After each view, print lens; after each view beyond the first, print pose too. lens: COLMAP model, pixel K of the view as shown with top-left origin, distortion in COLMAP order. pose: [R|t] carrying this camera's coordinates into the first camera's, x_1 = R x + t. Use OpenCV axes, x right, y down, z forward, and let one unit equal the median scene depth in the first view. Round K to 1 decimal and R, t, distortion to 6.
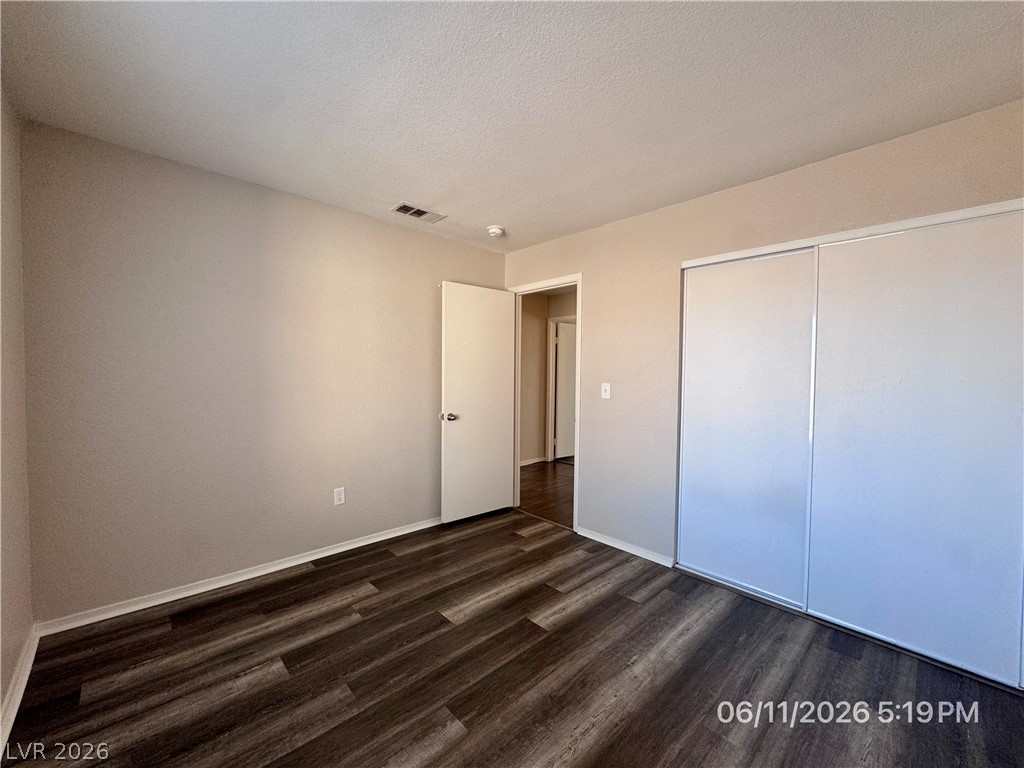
lens RADIAL K [[409.2, 0, 514.4], [0, 409.2, 384.5], [0, 0, 1]] dist [-0.002000, 0.000550]
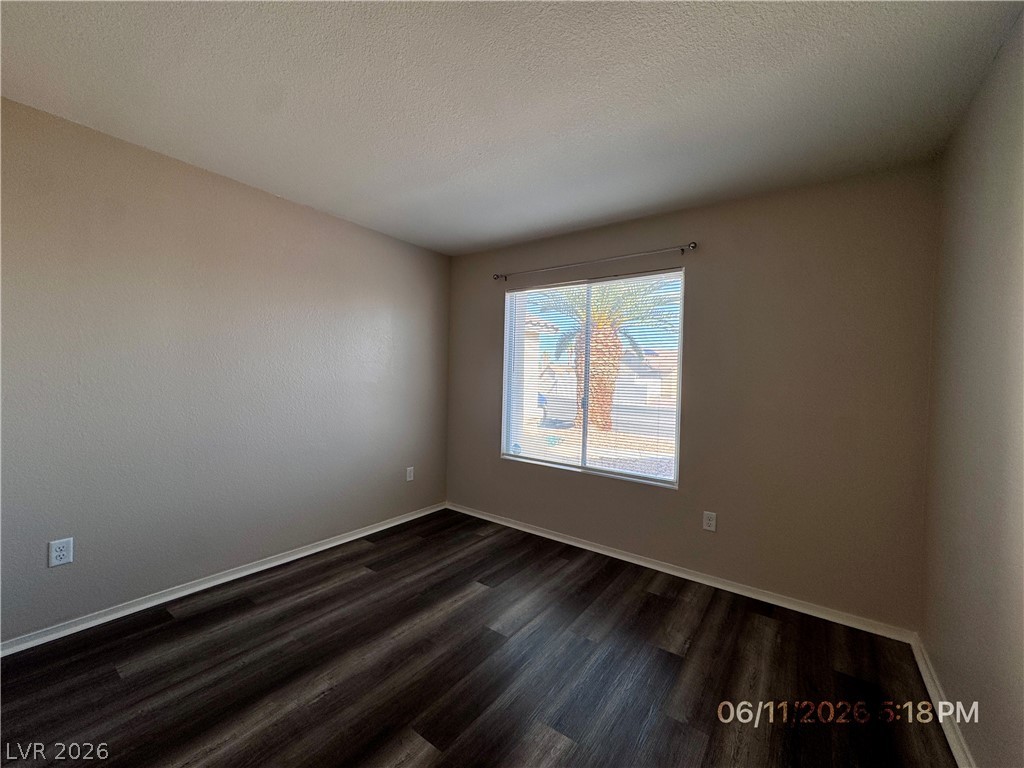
lens RADIAL K [[409.2, 0, 511.5], [0, 409.2, 380.2], [0, 0, 1]] dist [-0.002000, 0.000550]
pose [[-0.983133, -0.038387, -0.178817, 0.069965], [-0.044954, 0.998450, 0.032816, -0.051274], [0.177280, 0.040301, -0.983335, 1.929687]]
